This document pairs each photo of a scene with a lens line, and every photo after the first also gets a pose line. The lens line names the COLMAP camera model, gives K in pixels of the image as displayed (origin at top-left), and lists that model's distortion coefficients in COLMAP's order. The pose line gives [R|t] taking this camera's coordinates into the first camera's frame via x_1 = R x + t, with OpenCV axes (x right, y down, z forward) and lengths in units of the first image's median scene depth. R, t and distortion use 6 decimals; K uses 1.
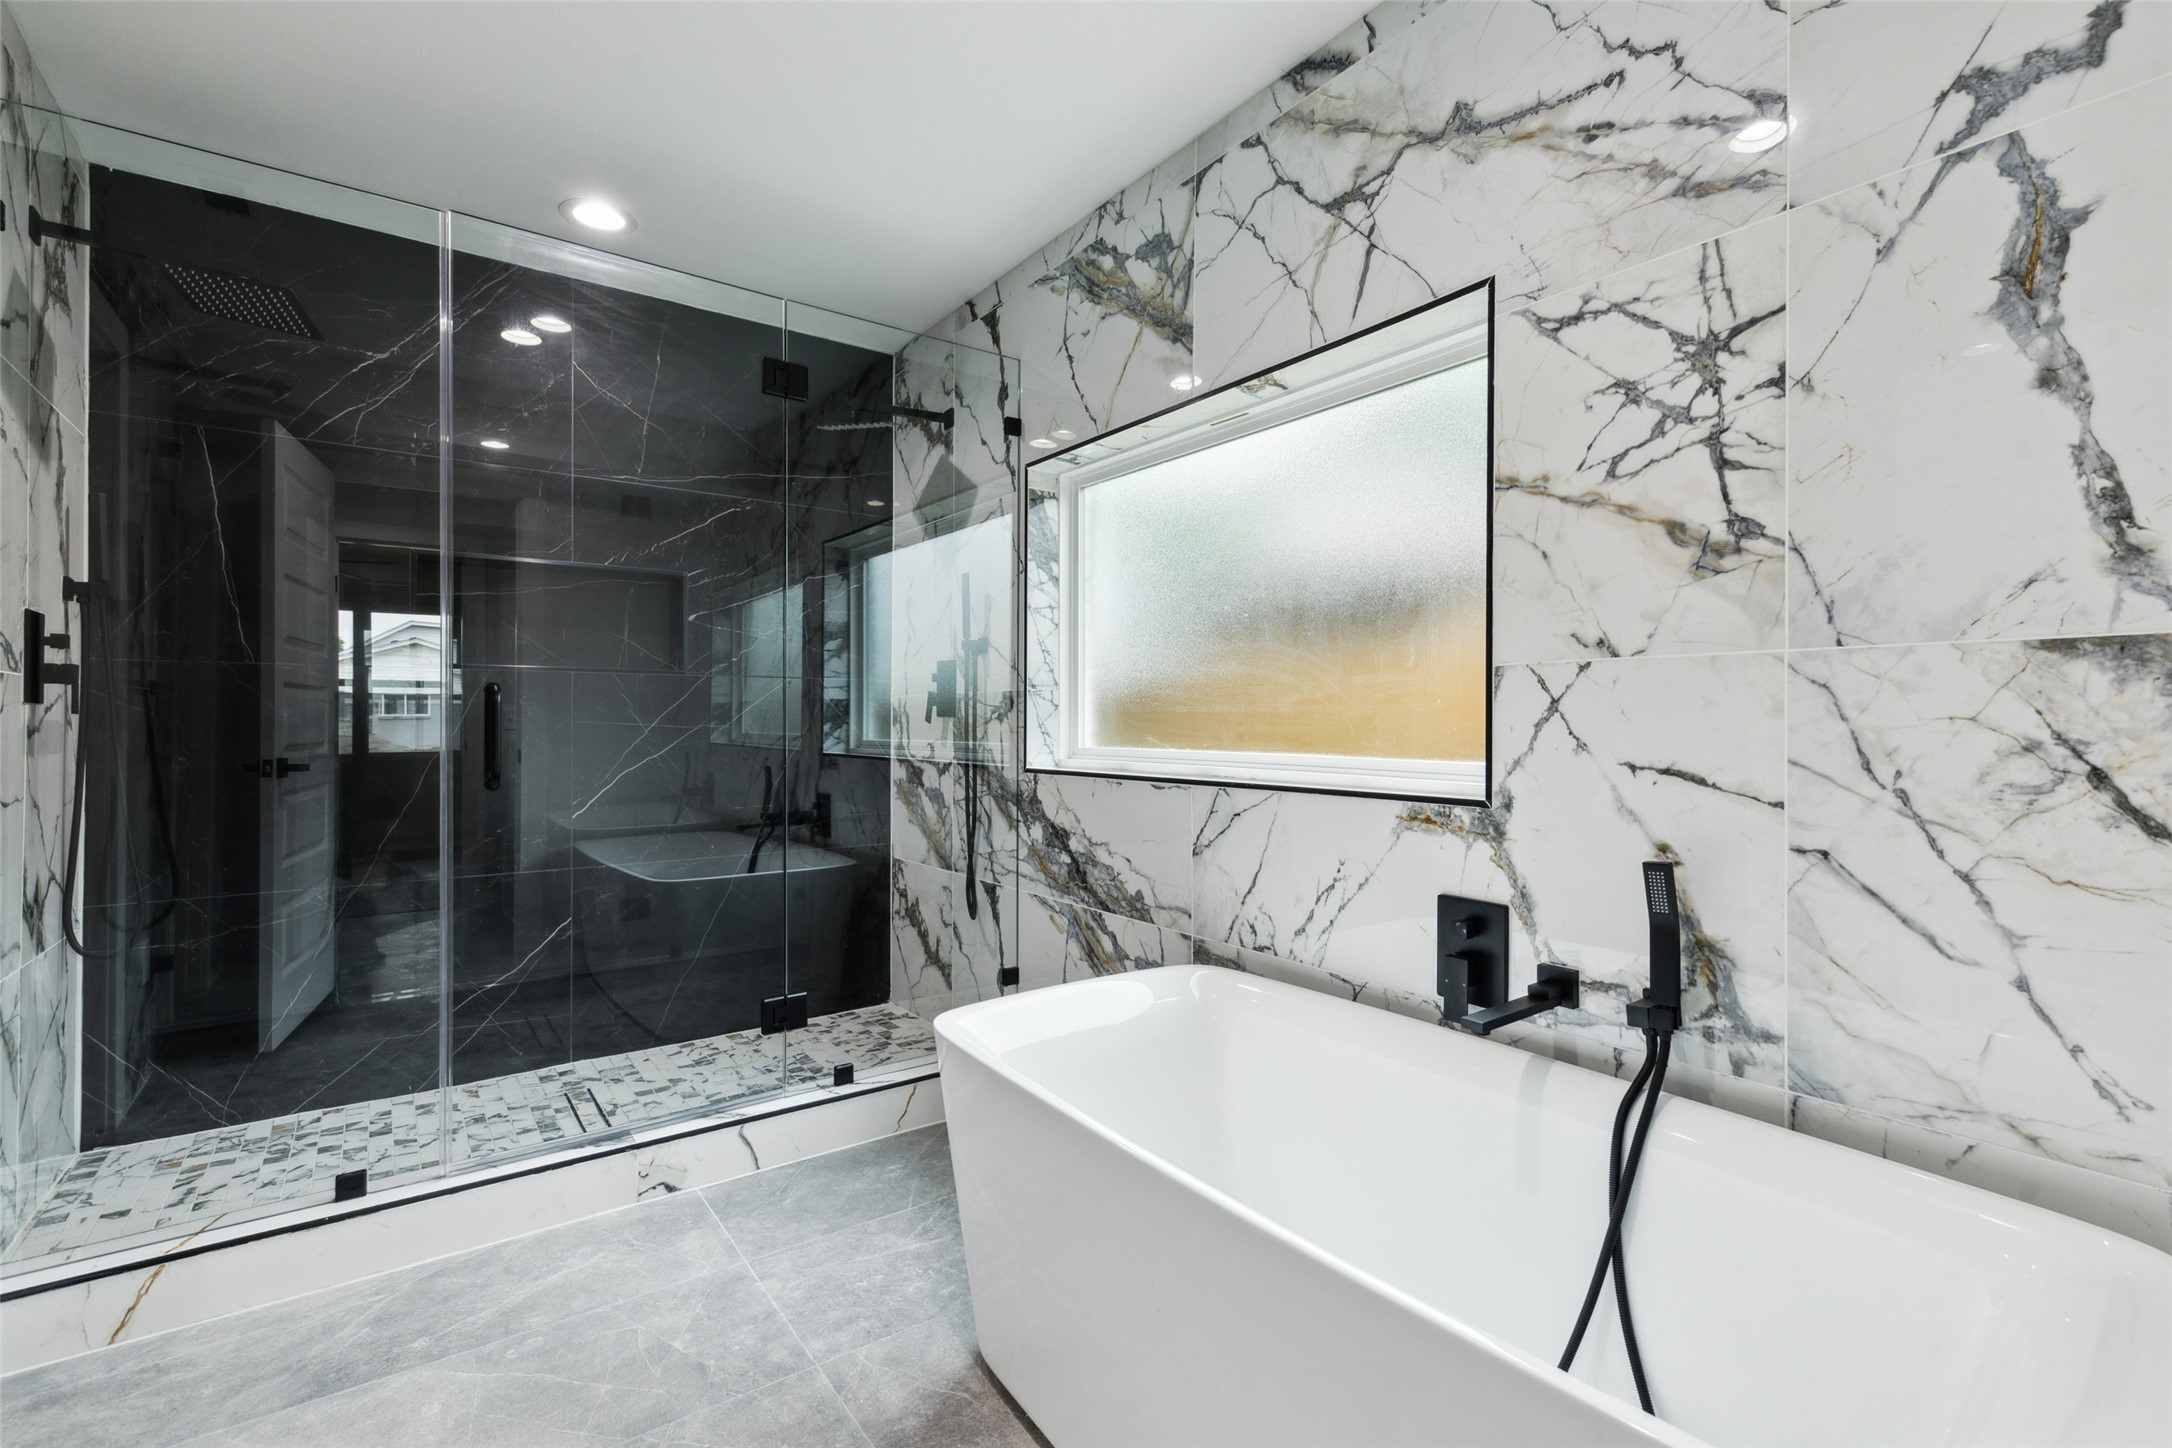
lens RADIAL K [[984.2, 0, 1085.5], [0, 984.2, 717.9], [0, 0, 1]] dist [0.011813, -0.001359]
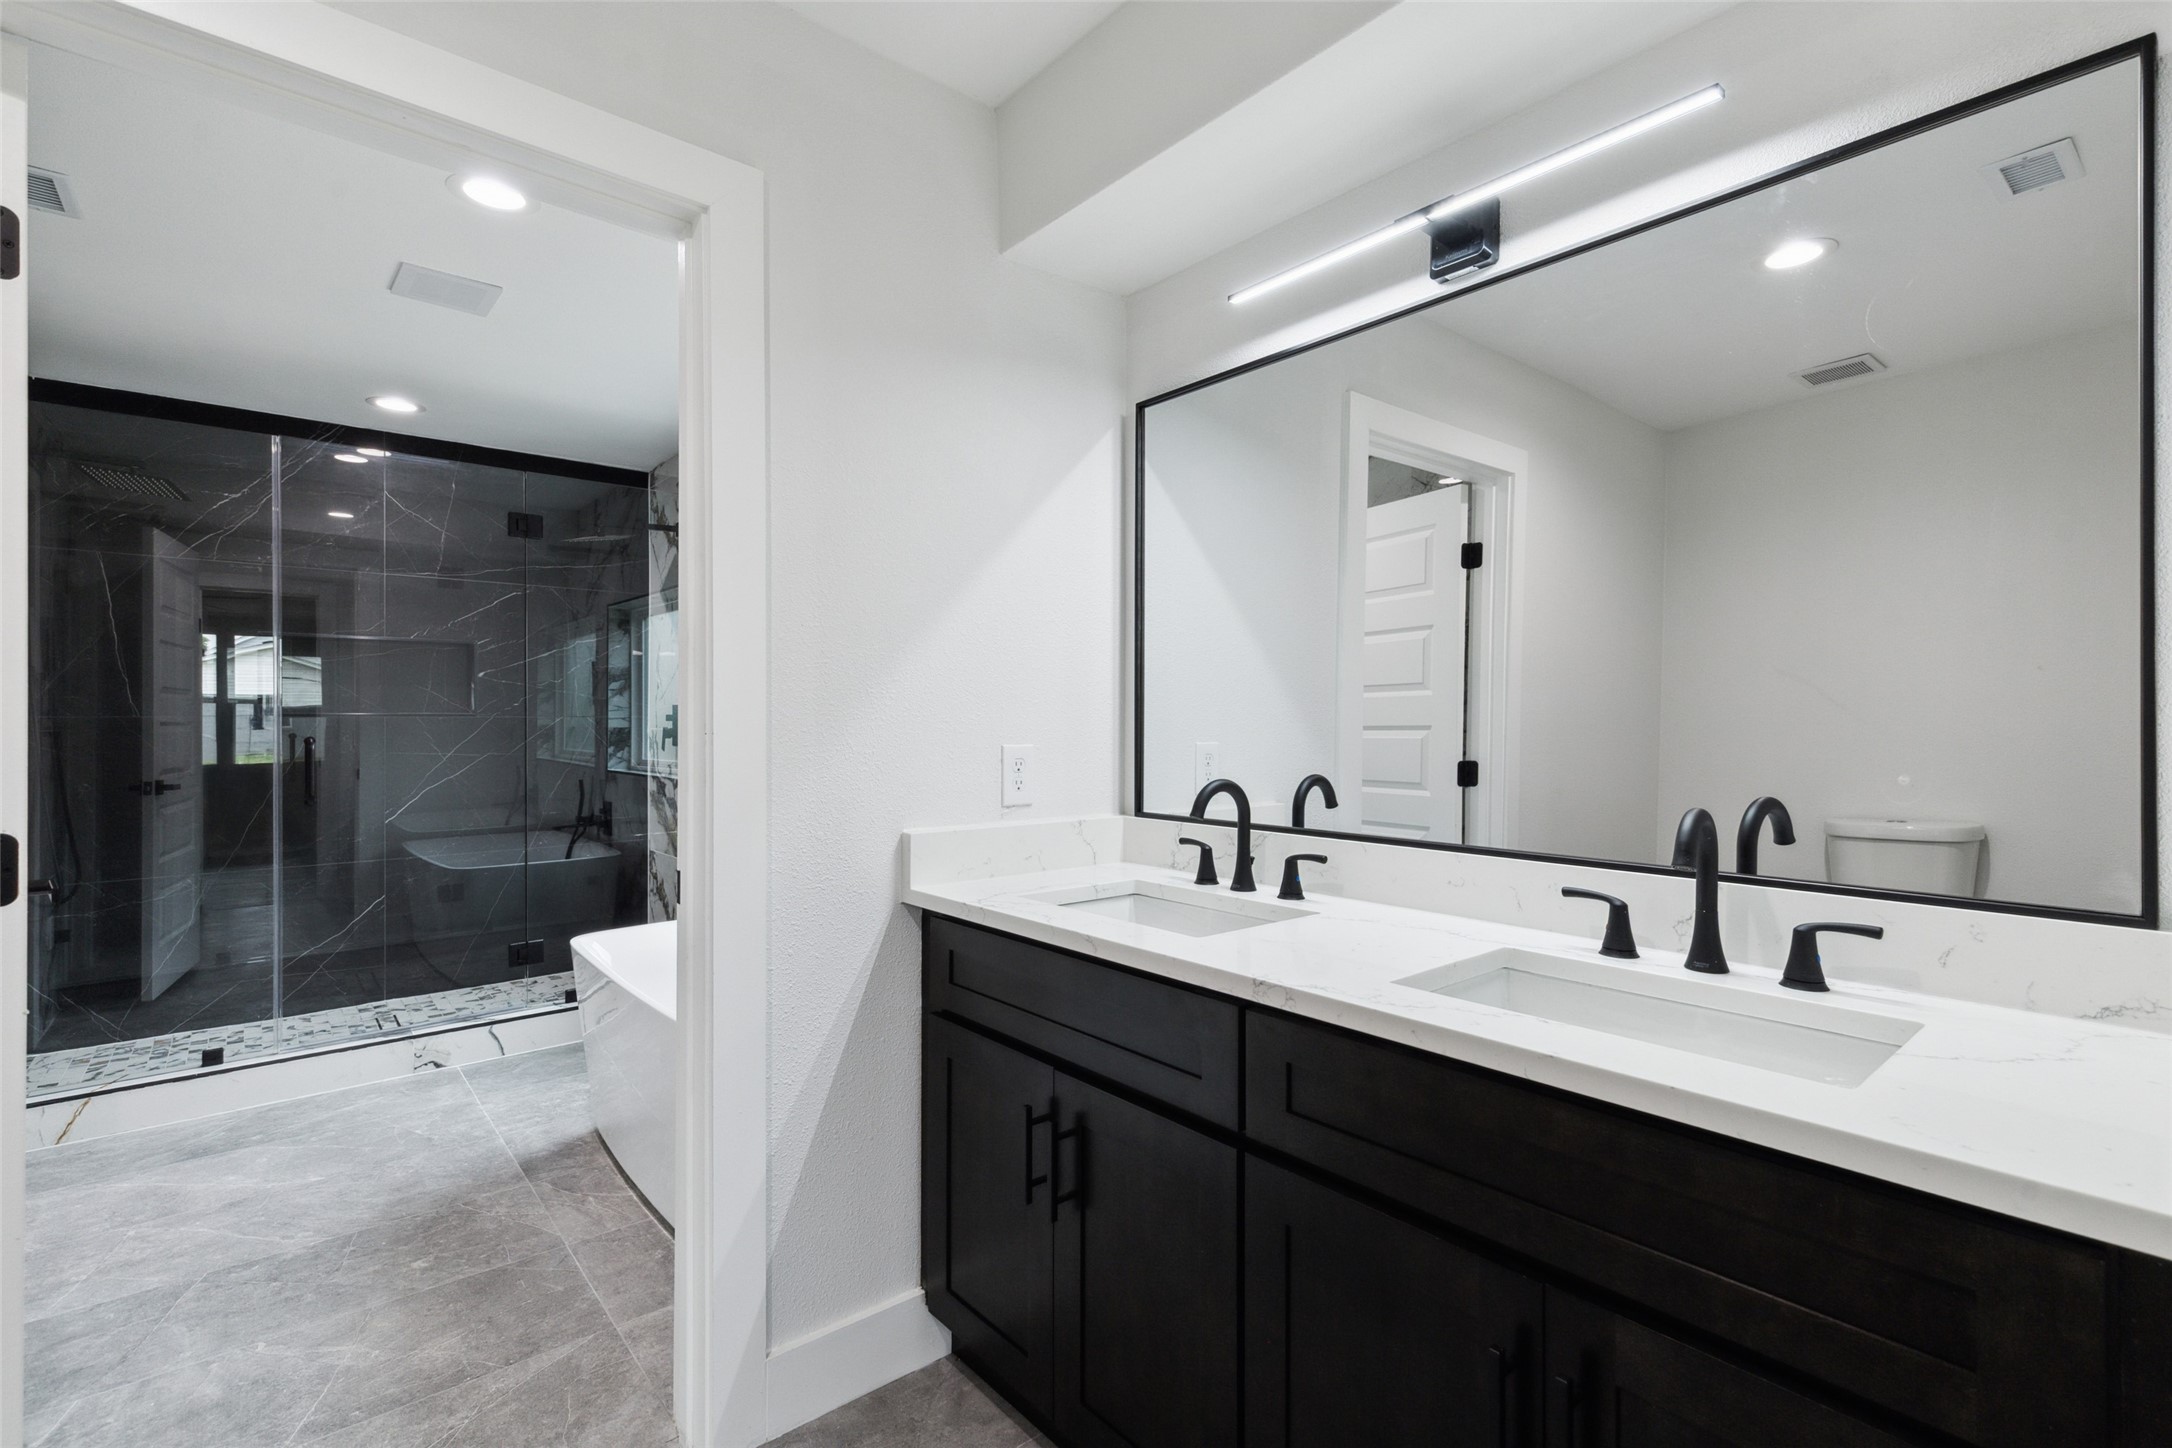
lens RADIAL K [[984.2, 0, 1082.2], [0, 984.2, 716.2], [0, 0, 1]] dist [0.011813, -0.001359]
pose [[0.996869, -0.002424, 0.079030, 0.343229], [0.002463, 0.999997, -0.000389, -0.044622], [-0.079029, 0.000583, 0.996872, -0.456326]]
